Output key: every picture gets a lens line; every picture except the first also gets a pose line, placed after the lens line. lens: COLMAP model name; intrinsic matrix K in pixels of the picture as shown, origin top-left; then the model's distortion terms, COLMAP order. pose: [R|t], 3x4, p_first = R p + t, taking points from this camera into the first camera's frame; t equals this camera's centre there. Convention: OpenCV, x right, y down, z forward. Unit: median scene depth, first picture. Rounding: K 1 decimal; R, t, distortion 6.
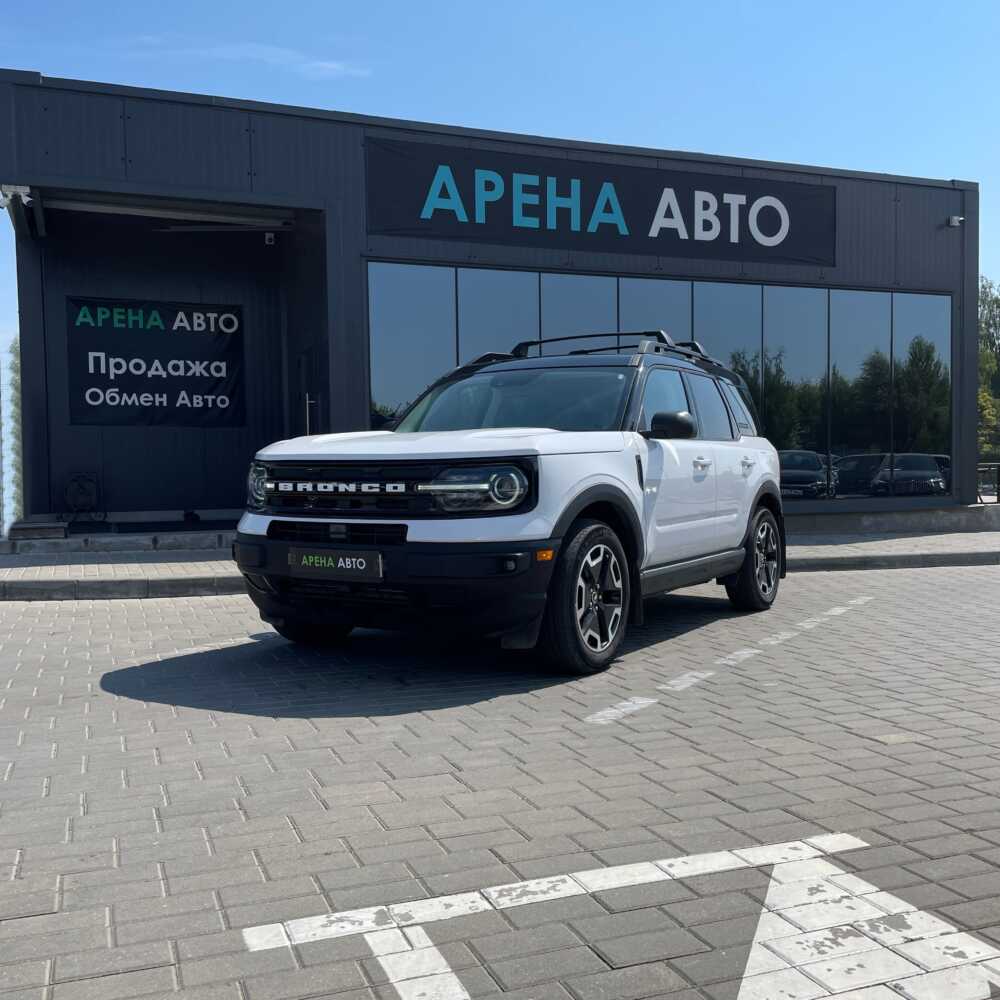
lens RADIAL K [[1013.1, 0, 501.9], [0, 1013.1, 499.6], [0, 0, 1]] dist [0.016443, 0.000000]
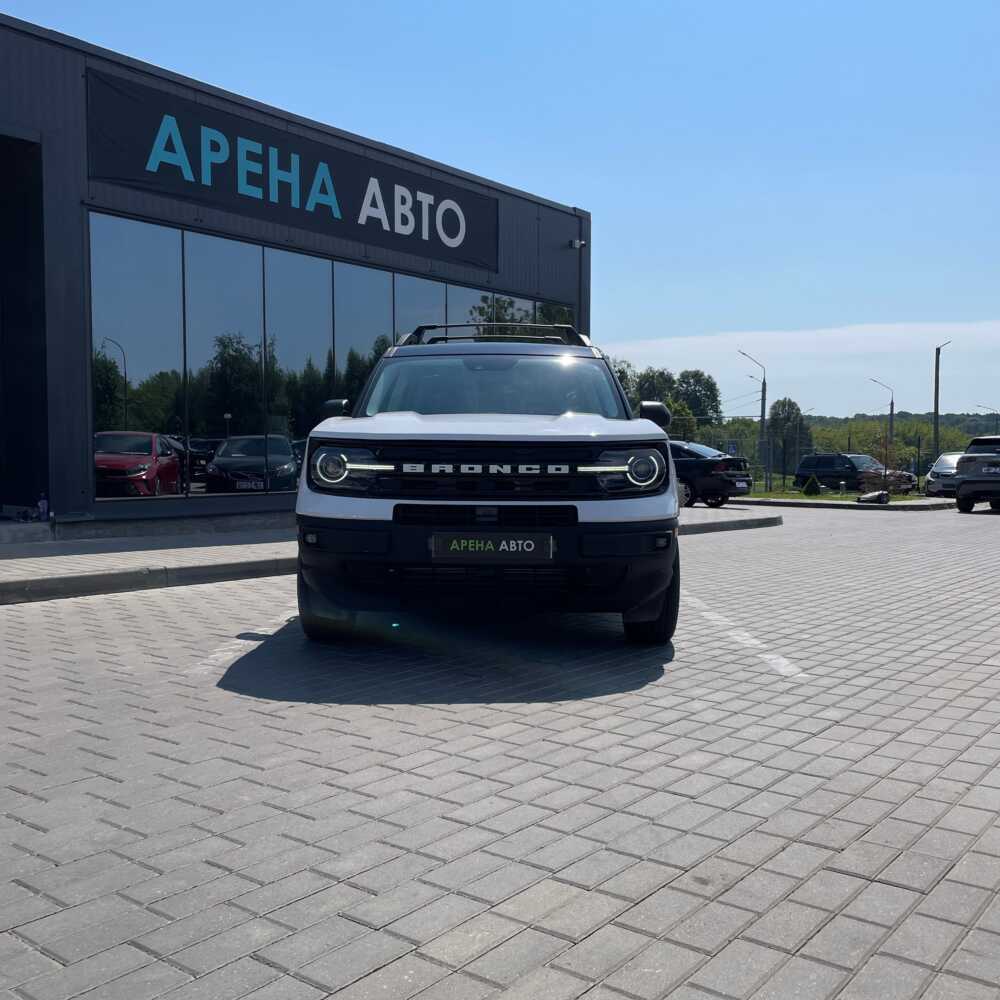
lens RADIAL K [[1013.1, 0, 527.2], [0, 1013.1, 484.9], [0, 0, 1]] dist [0.016443, 0.000000]
pose [[0.848645, -0.003343, 0.528952, -0.255578], [0.004619, 0.999989, -0.001092, 0.001882], [-0.528942, 0.003370, 0.848651, 0.062096]]
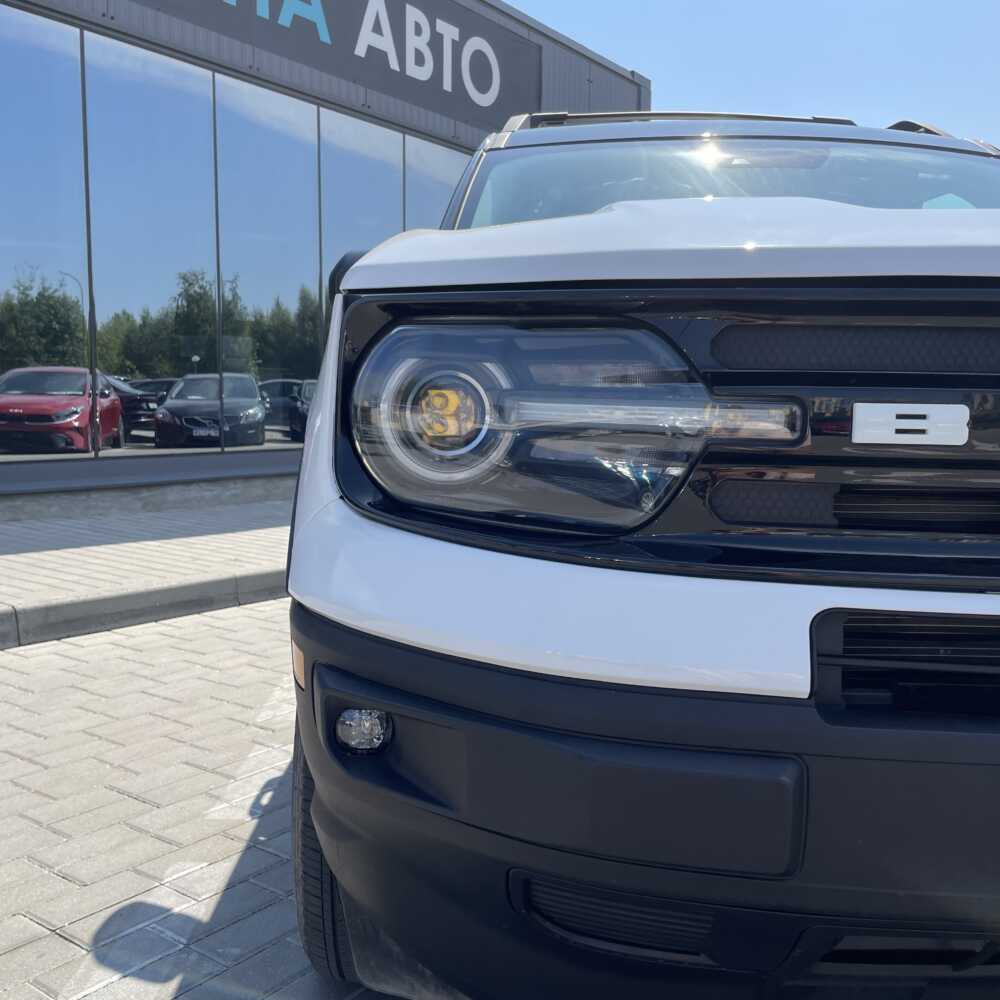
lens RADIAL K [[1013.1, 0, 505.0], [0, 1013.1, 495.2], [0, 0, 1]] dist [0.016443, 0.000000]
pose [[0.843531, -0.028732, 0.536311, -0.152486], [-0.004601, 0.998145, 0.060710, -0.004324], [-0.537060, -0.053678, 0.841834, 0.366353]]
